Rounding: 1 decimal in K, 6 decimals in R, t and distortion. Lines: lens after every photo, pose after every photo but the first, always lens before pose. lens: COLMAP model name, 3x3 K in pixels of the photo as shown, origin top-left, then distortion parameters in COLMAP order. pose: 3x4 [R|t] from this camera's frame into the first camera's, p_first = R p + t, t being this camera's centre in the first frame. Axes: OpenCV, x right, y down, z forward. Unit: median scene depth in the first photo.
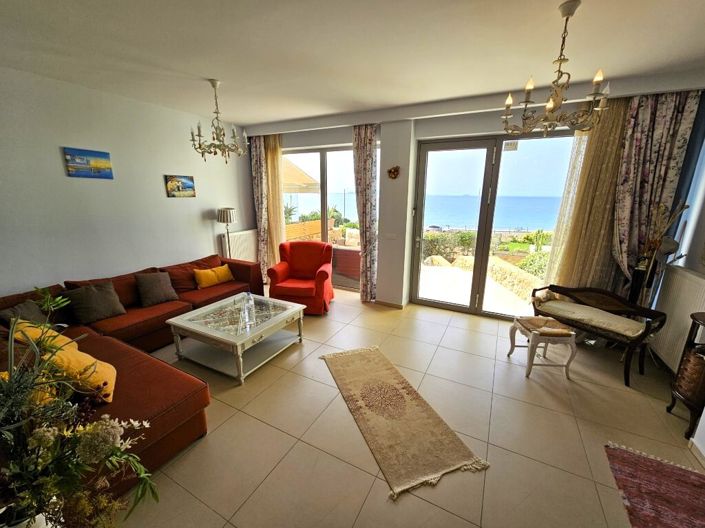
lens RADIAL K [[287.1, 0, 357.0], [0, 287.1, 263.7], [0, 0, 1]] dist [0.002780, -0.004565]
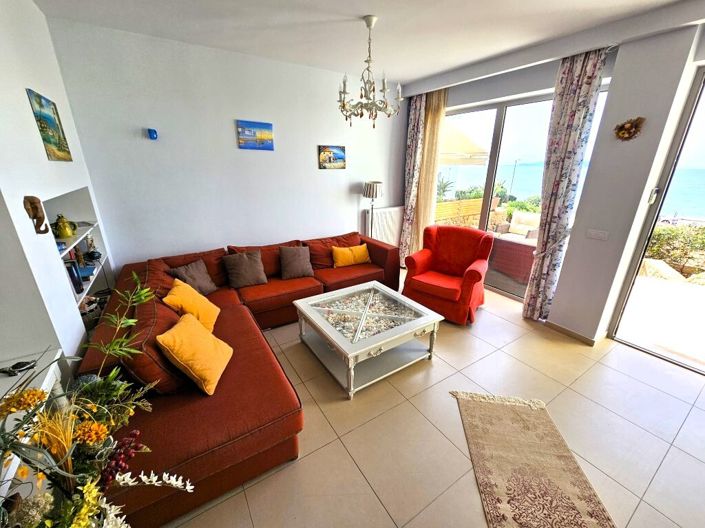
lens RADIAL K [[287.1, 0, 357.0], [0, 287.1, 263.7], [0, 0, 1]] dist [0.002780, -0.004565]
pose [[0.867371, 0.162798, -0.470282, -0.035038], [-0.119819, 0.985497, 0.120160, -0.045787], [0.483024, -0.047875, 0.874298, 0.189206]]
